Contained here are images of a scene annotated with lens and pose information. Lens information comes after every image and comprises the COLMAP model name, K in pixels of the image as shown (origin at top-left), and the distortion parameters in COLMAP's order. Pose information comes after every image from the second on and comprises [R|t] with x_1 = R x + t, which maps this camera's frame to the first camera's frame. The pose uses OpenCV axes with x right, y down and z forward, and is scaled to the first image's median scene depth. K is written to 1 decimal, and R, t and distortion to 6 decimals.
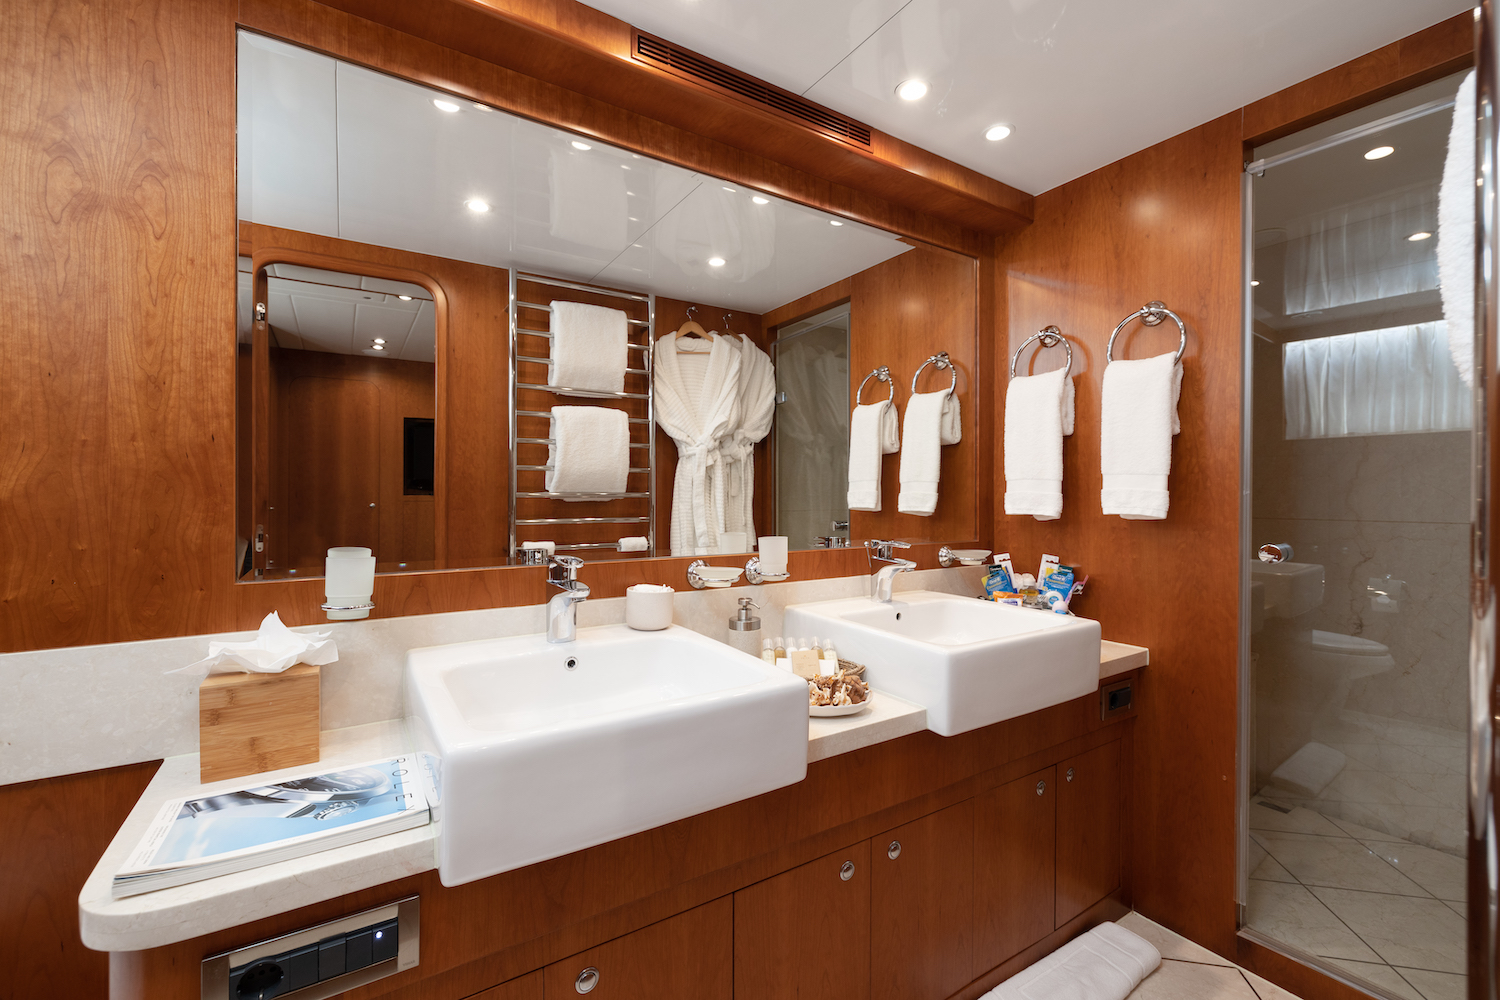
lens RADIAL K [[634.8, 0, 775.0], [0, 634.8, 466.9], [0, 0, 1]] dist [0.000982, -0.001358]
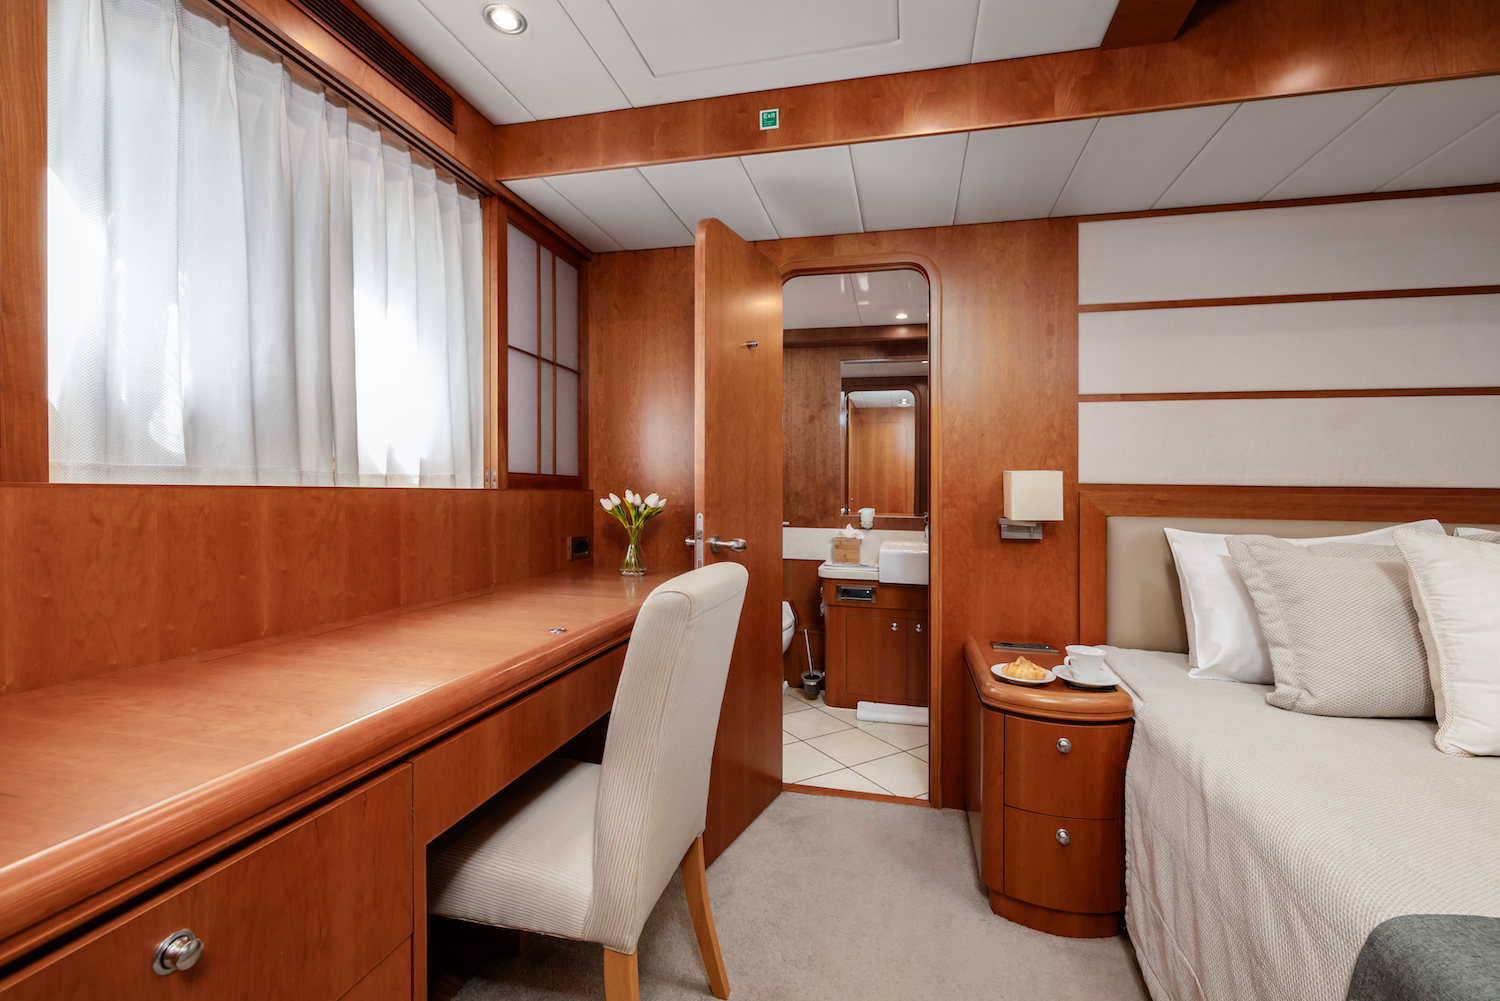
lens RADIAL K [[634.8, 0, 758.9], [0, 634.8, 495.1], [0, 0, 1]] dist [0.000982, -0.001358]
pose [[0.676593, 0.020974, -0.736059, 1.542397], [0.014052, 0.999045, 0.041384, -0.092089], [0.736224, -0.038343, 0.675651, -1.841332]]
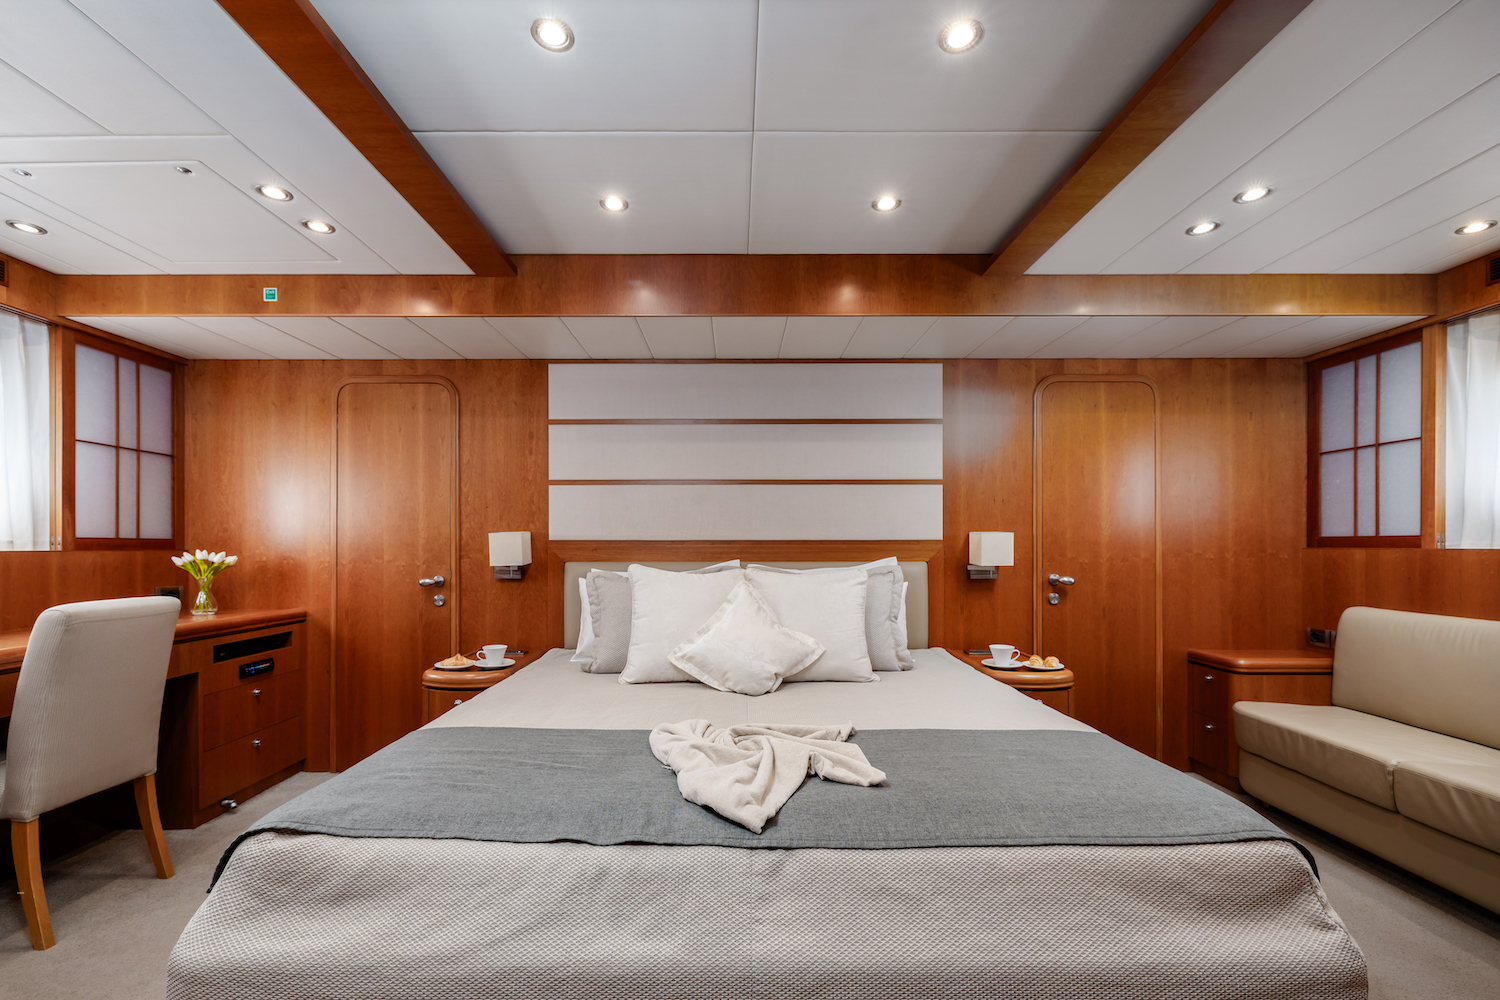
lens RADIAL K [[634.8, 0, 728.5], [0, 634.8, 536.1], [0, 0, 1]] dist [0.000982, -0.001358]
pose [[0.826206, -0.003652, -0.563357, 3.254054], [0.020889, 0.999490, 0.024155, -0.105329], [0.562981, -0.031725, 0.825860, -1.697178]]
